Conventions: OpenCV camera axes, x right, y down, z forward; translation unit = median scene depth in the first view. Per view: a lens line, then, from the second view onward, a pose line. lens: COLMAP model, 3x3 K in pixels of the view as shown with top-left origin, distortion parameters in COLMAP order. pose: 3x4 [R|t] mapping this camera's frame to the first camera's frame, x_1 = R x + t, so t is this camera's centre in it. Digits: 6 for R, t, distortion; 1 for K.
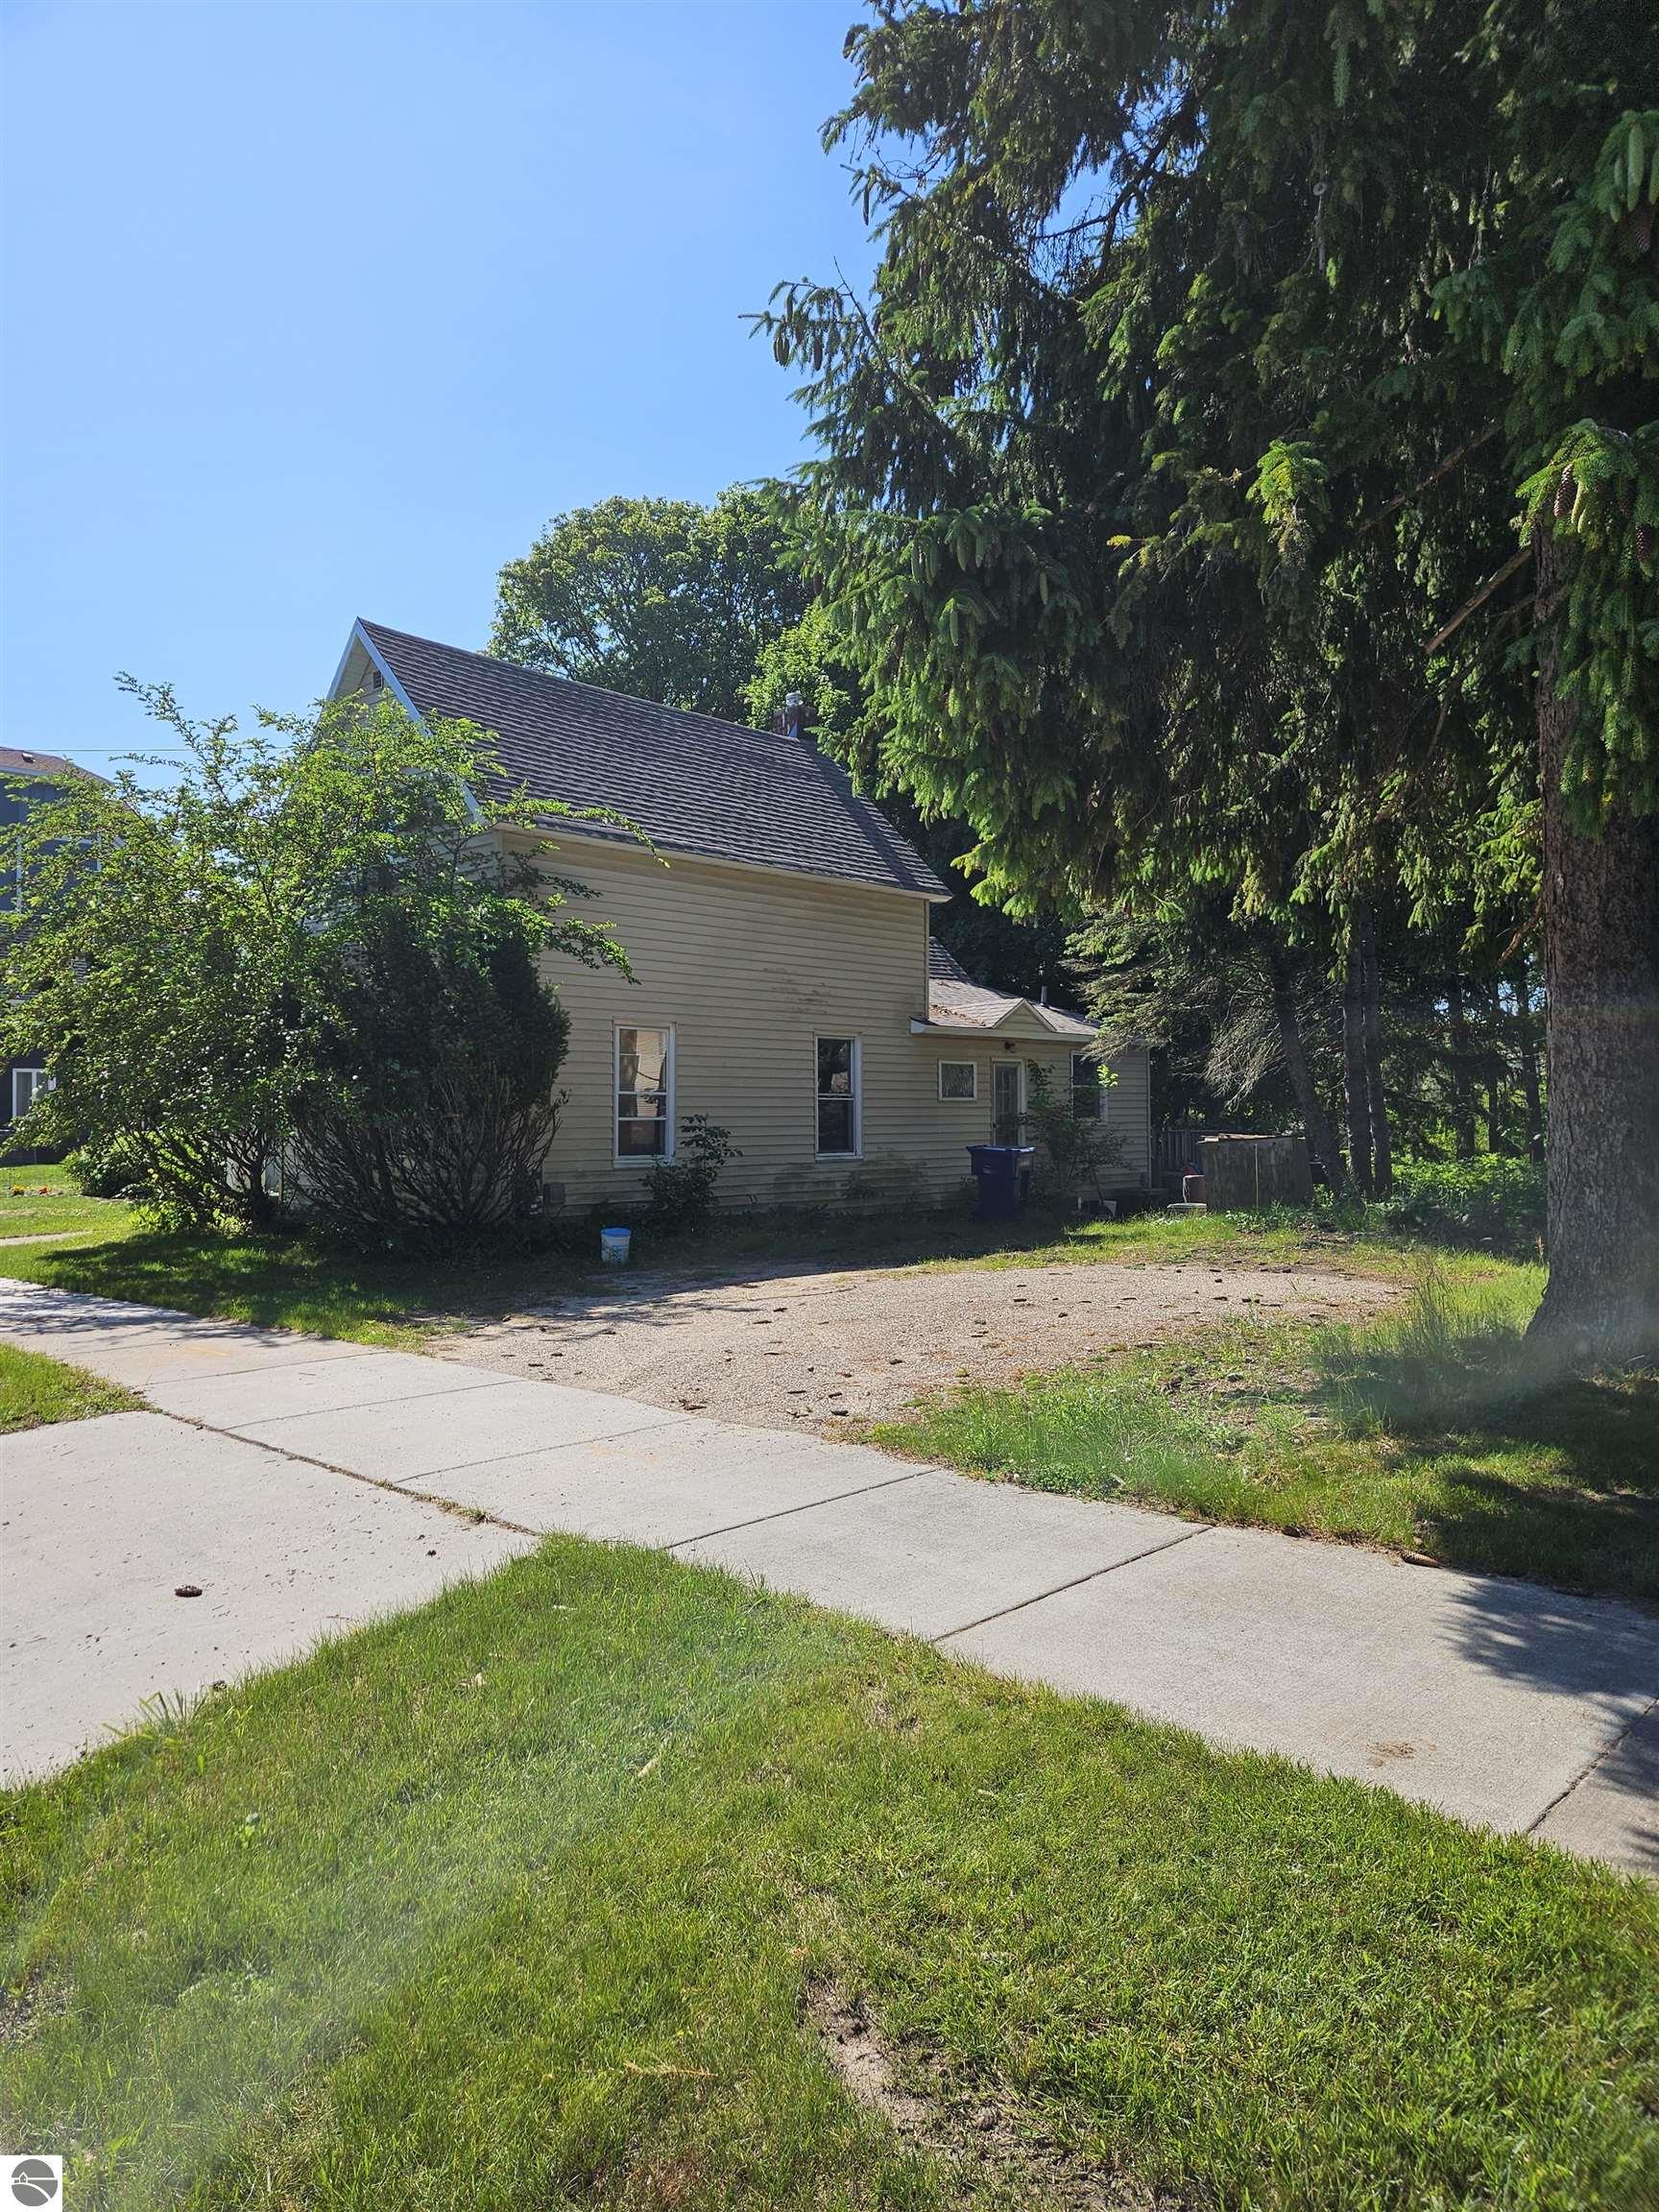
lens RADIAL K [[1471.6, 0, 832.1], [0, 1471.6, 1108.6], [0, 0, 1]] dist [0.058492, -0.000143]
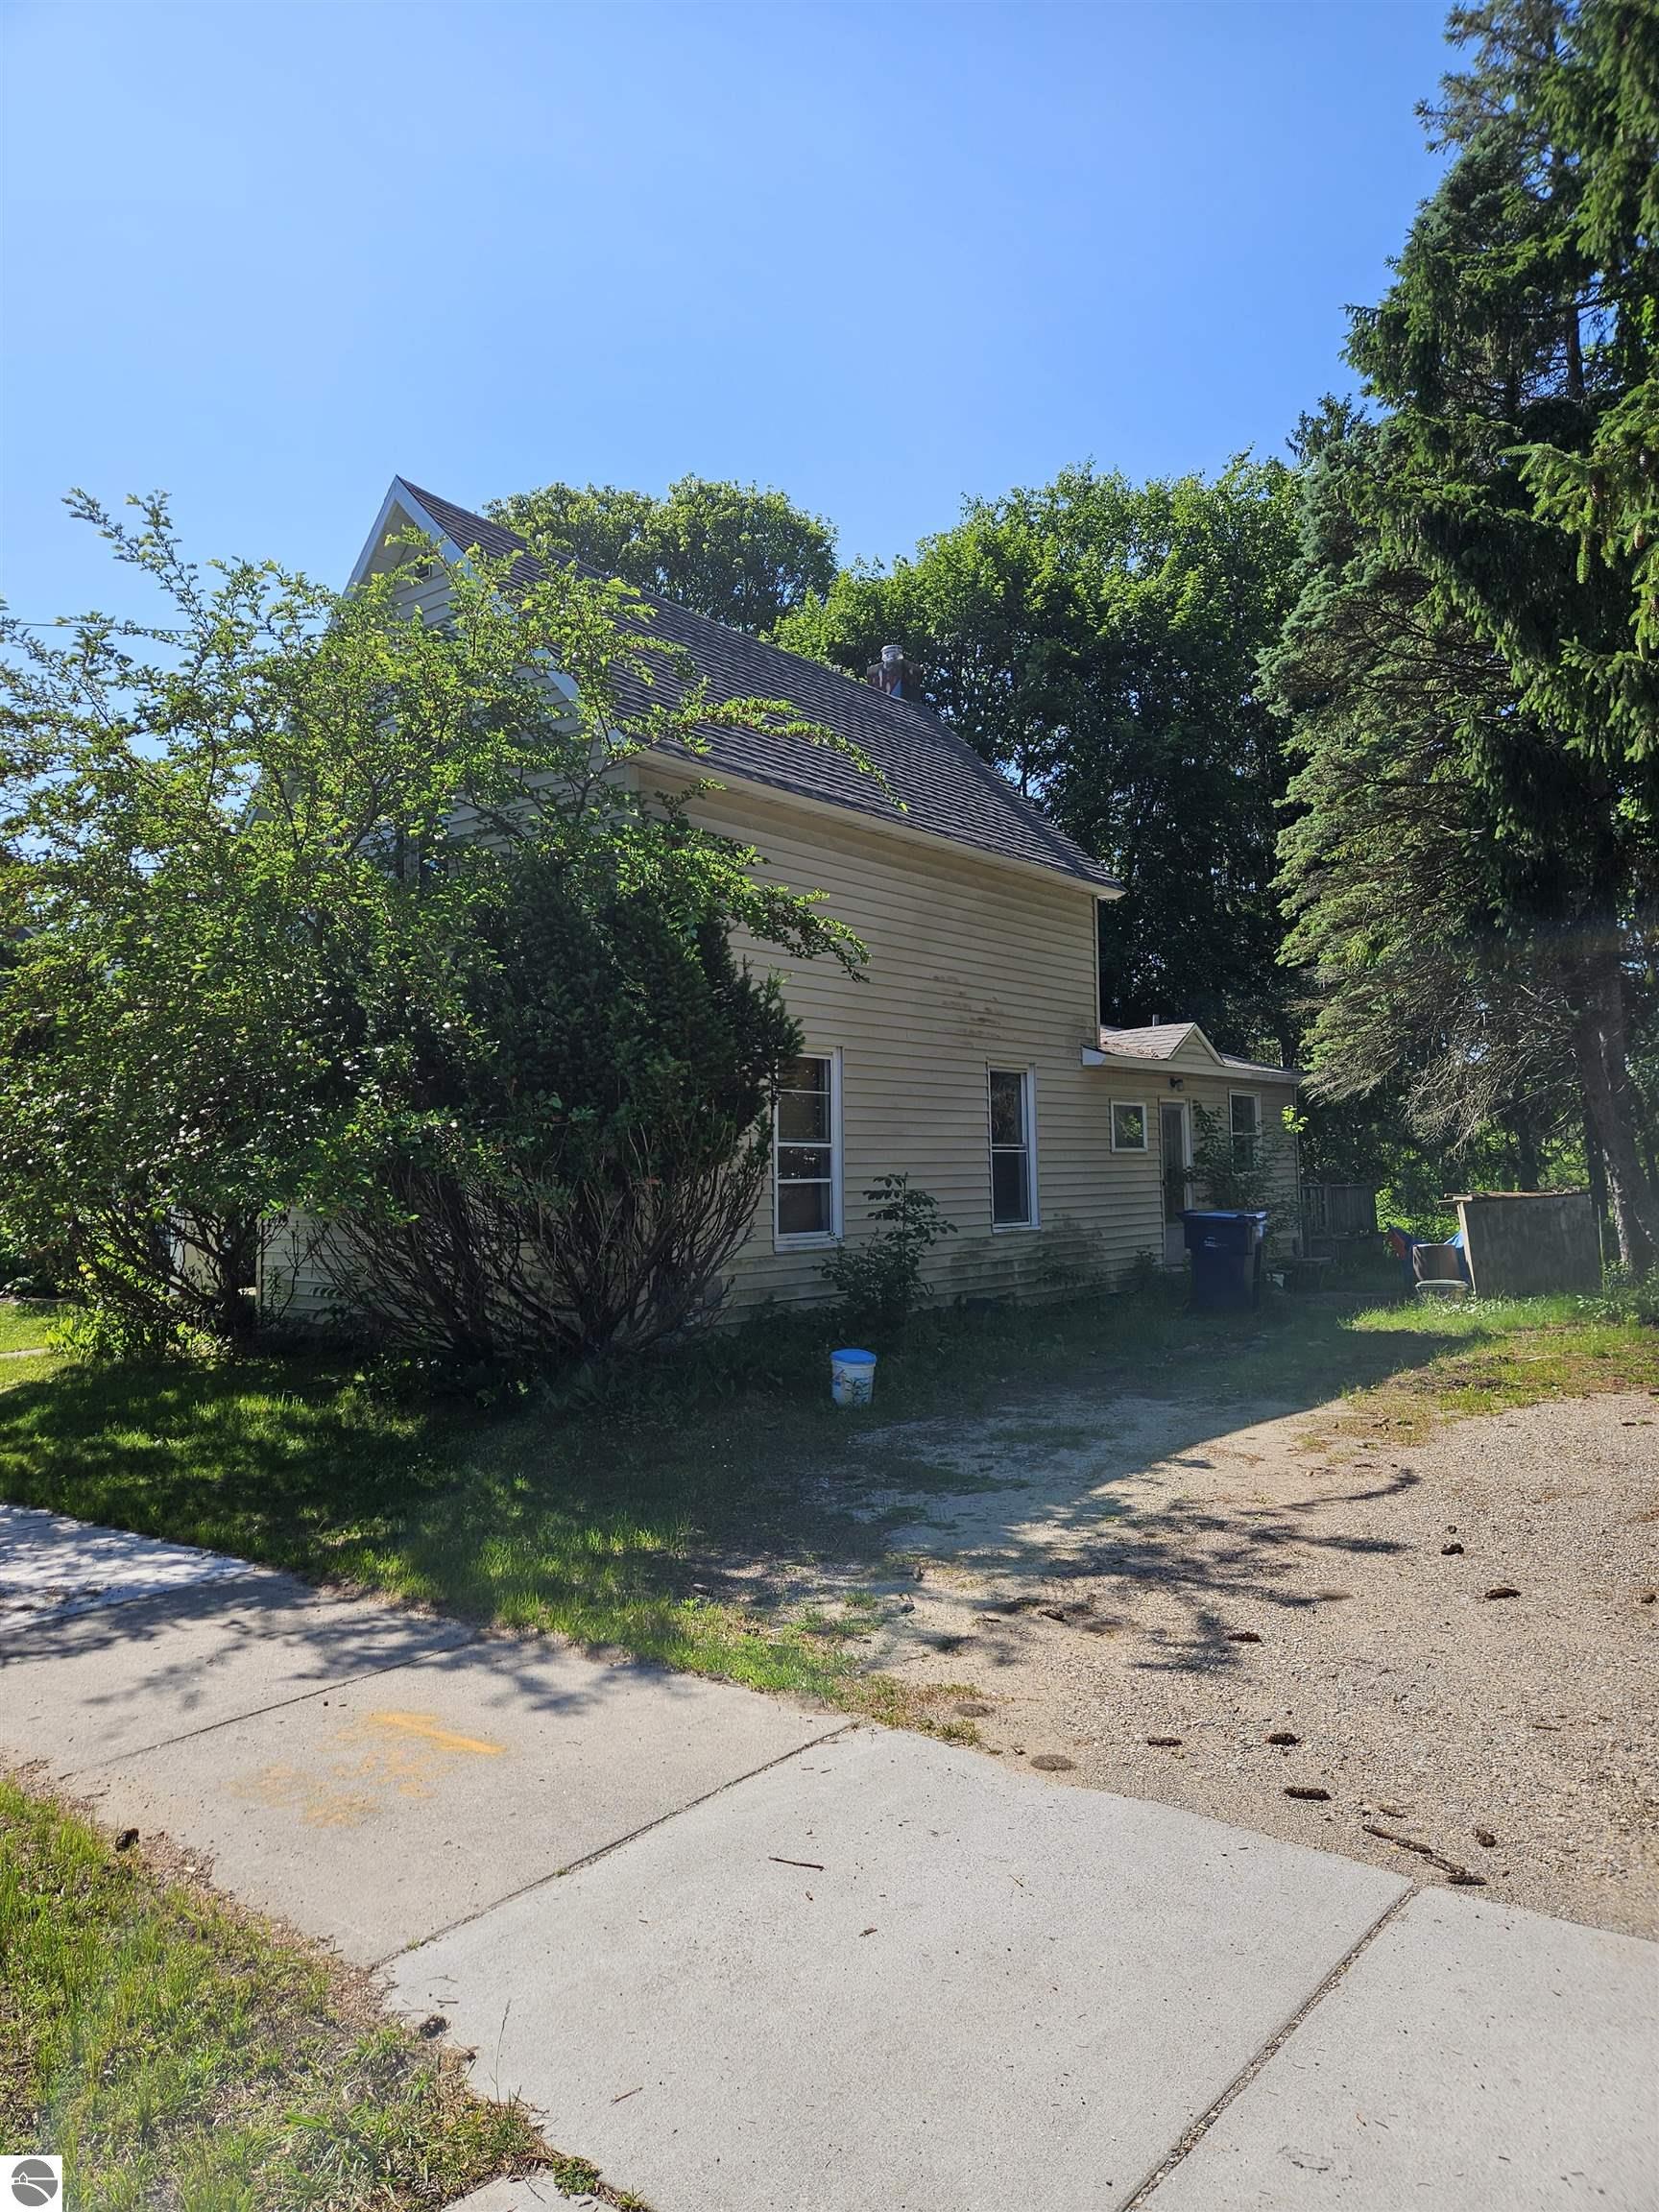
lens RADIAL K [[1471.6, 0, 827.5], [0, 1471.6, 1103.6], [0, 0, 1]] dist [0.058492, -0.000143]
pose [[0.995748, -0.008365, 0.091736, -0.175454], [0.012105, 0.999114, -0.040295, -0.001728], [-0.091318, 0.041234, 0.994968, 0.279139]]
